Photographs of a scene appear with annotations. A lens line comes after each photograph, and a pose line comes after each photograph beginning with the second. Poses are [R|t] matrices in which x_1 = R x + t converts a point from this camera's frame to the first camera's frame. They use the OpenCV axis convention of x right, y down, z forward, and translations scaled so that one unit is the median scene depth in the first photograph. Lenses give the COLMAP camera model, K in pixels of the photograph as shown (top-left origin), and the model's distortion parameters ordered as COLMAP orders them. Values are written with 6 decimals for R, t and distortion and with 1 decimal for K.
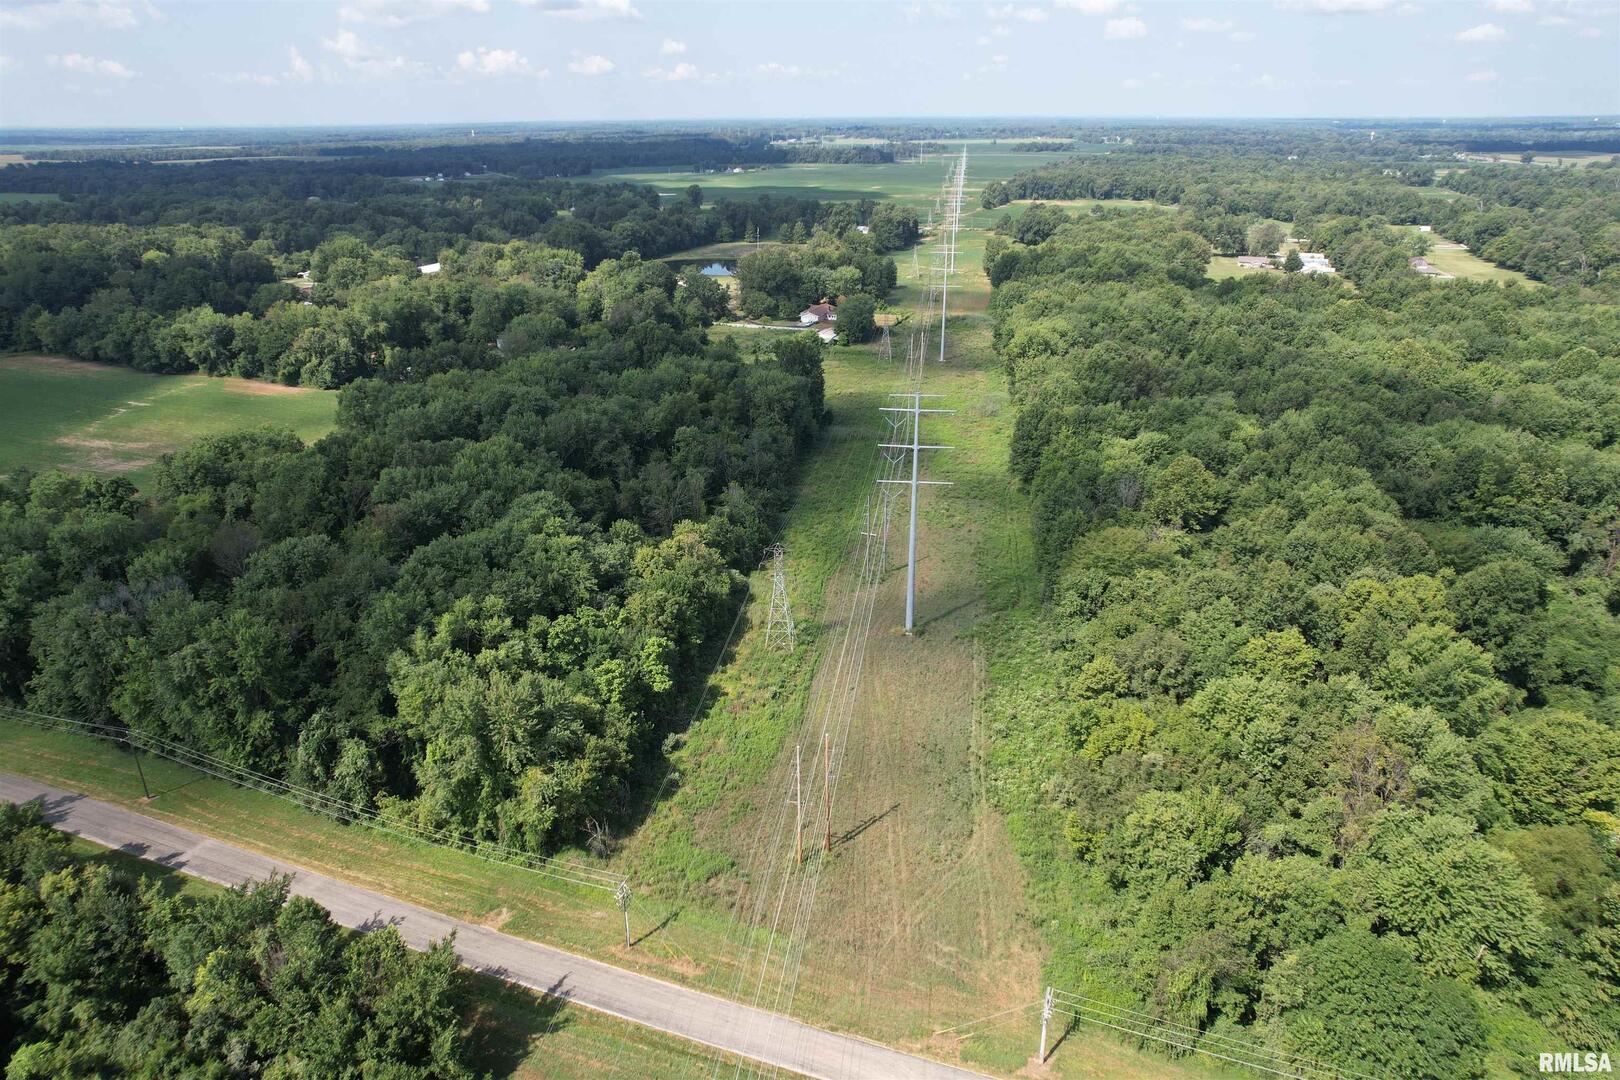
lens RADIAL K [[1037.0, 0, 820.0], [0, 1037.0, 534.7], [0, 0, 1]] dist [-0.073329, 0.064796]
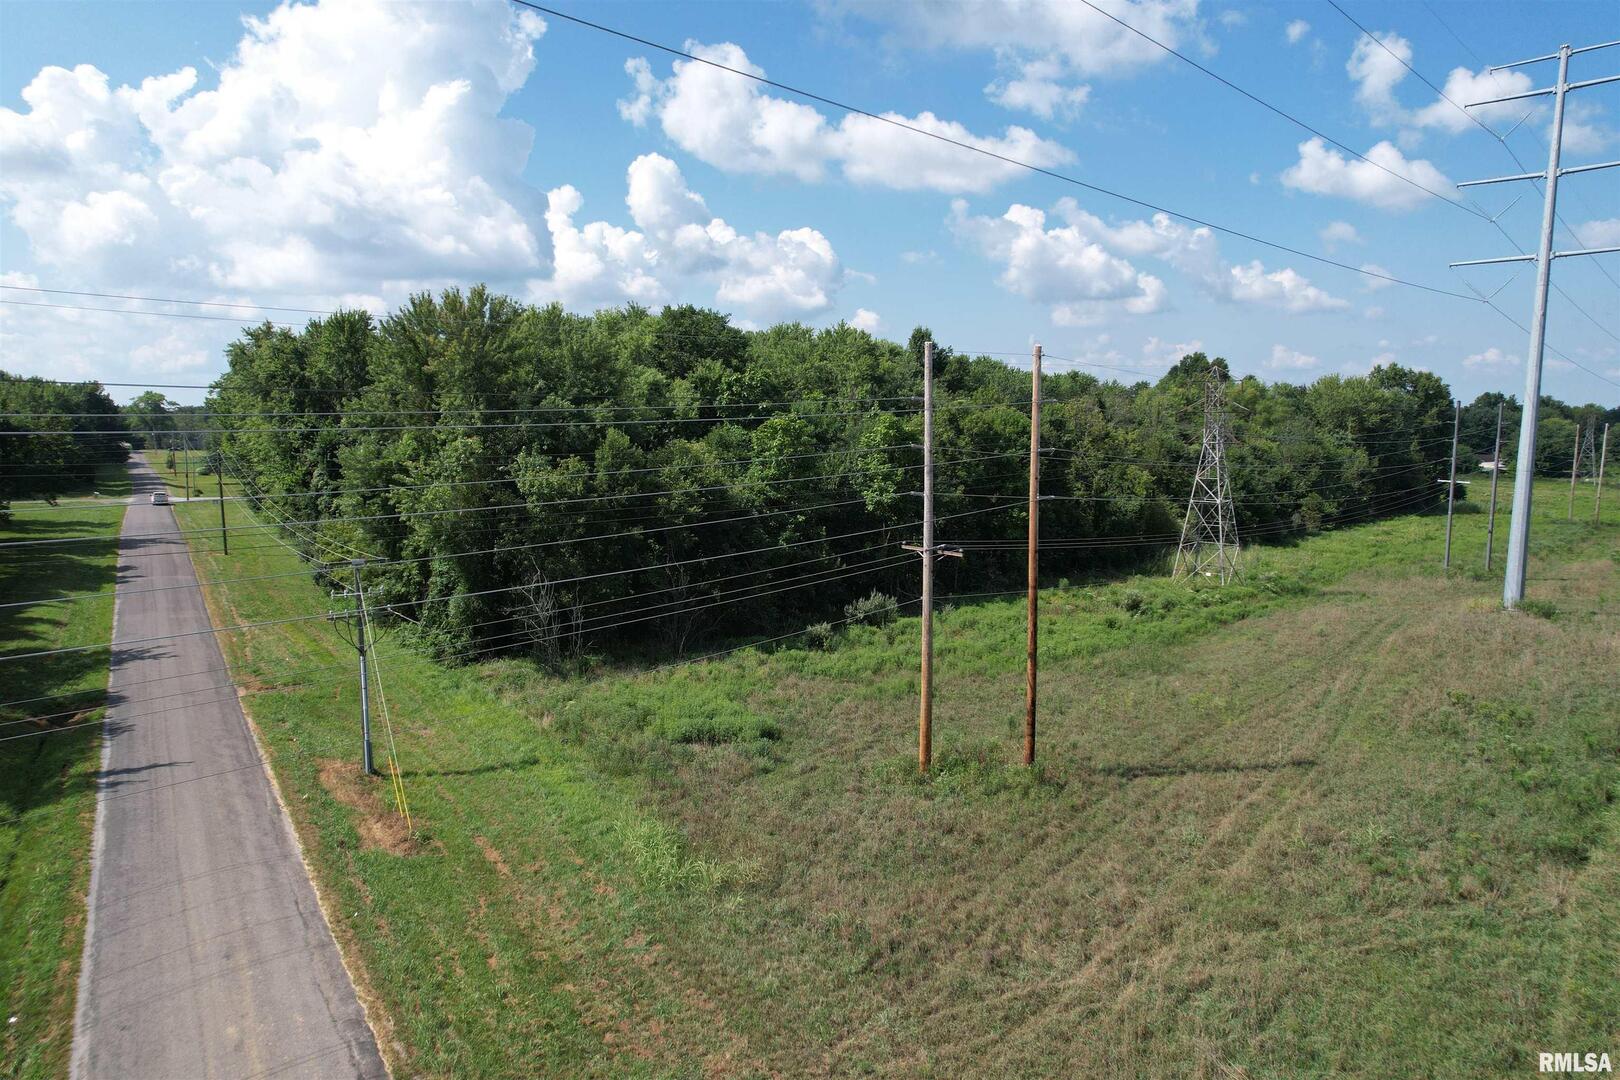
lens RADIAL K [[1037.0, 0, 819.0], [0, 1037.0, 551.6], [0, 0, 1]] dist [-0.073329, 0.064796]
pose [[0.812823, 0.082497, -0.576640, 0.105464], [-0.224354, 0.957889, -0.179205, 0.241871], [0.537573, 0.275033, 0.797102, 0.525977]]
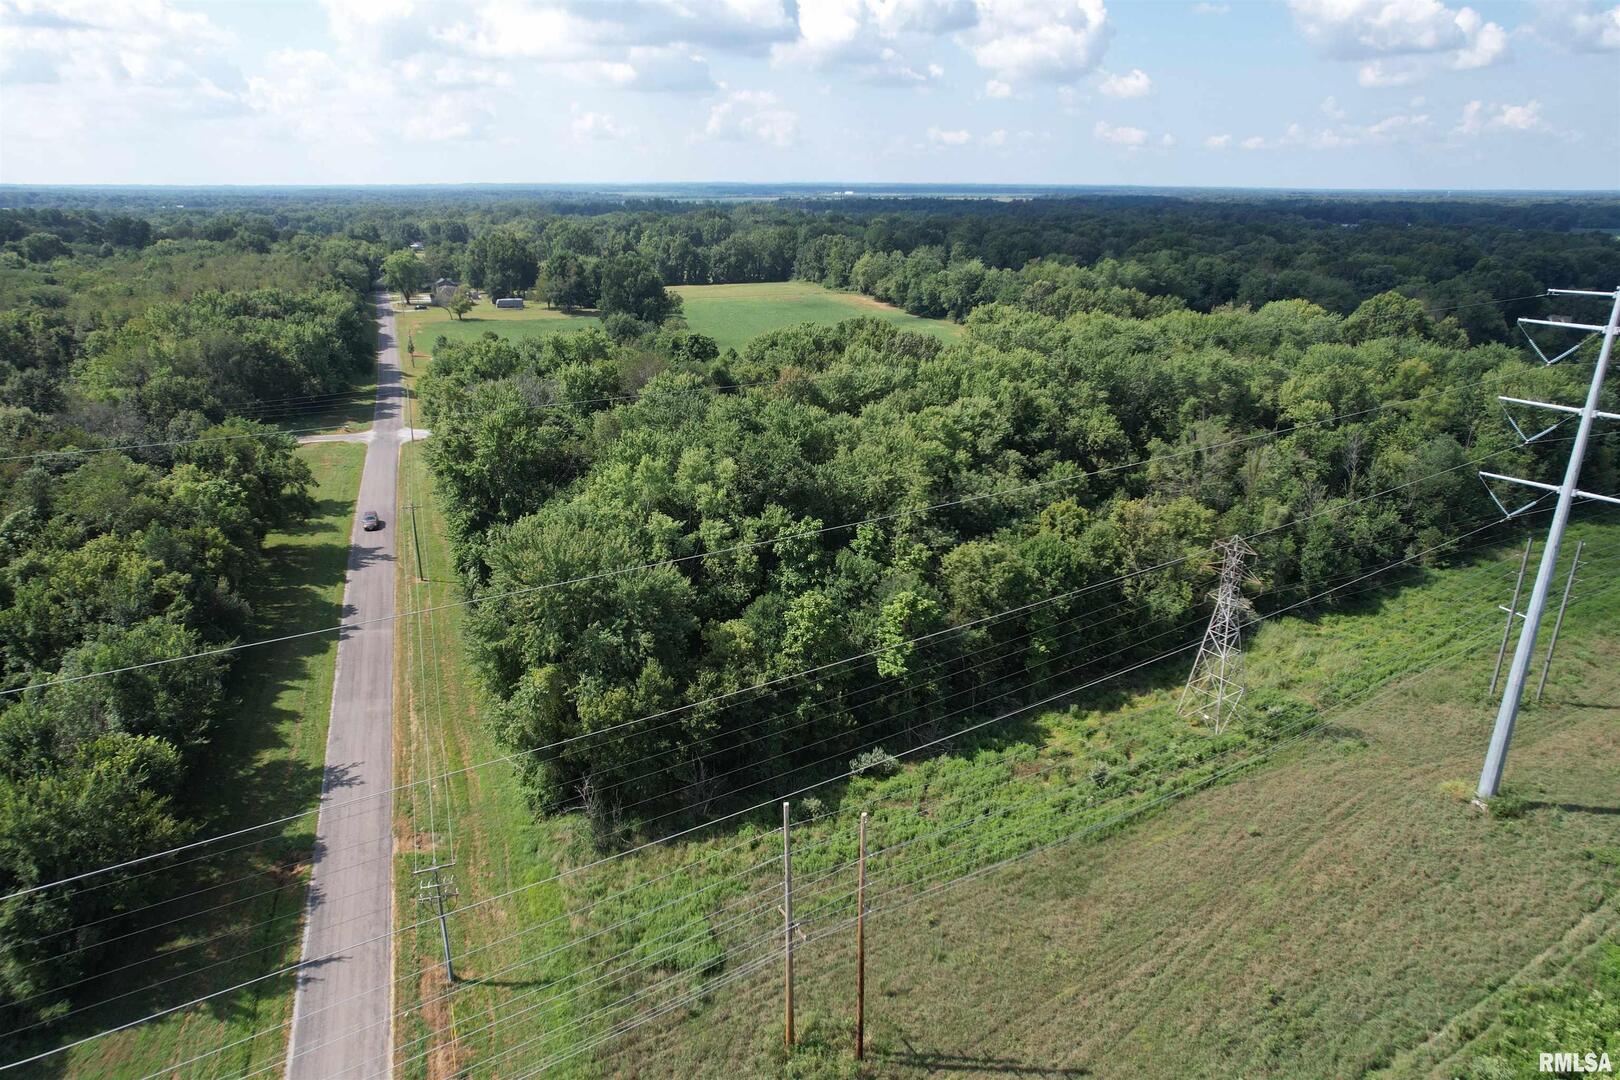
lens RADIAL K [[1037.0, 0, 810.4], [0, 1037.0, 542.3], [0, 0, 1]] dist [-0.073329, 0.064796]
pose [[0.658063, 0.258444, -0.707220, 0.205705], [-0.292629, 0.953198, 0.076044, 0.037992], [0.693773, 0.156912, 0.702892, 0.471852]]
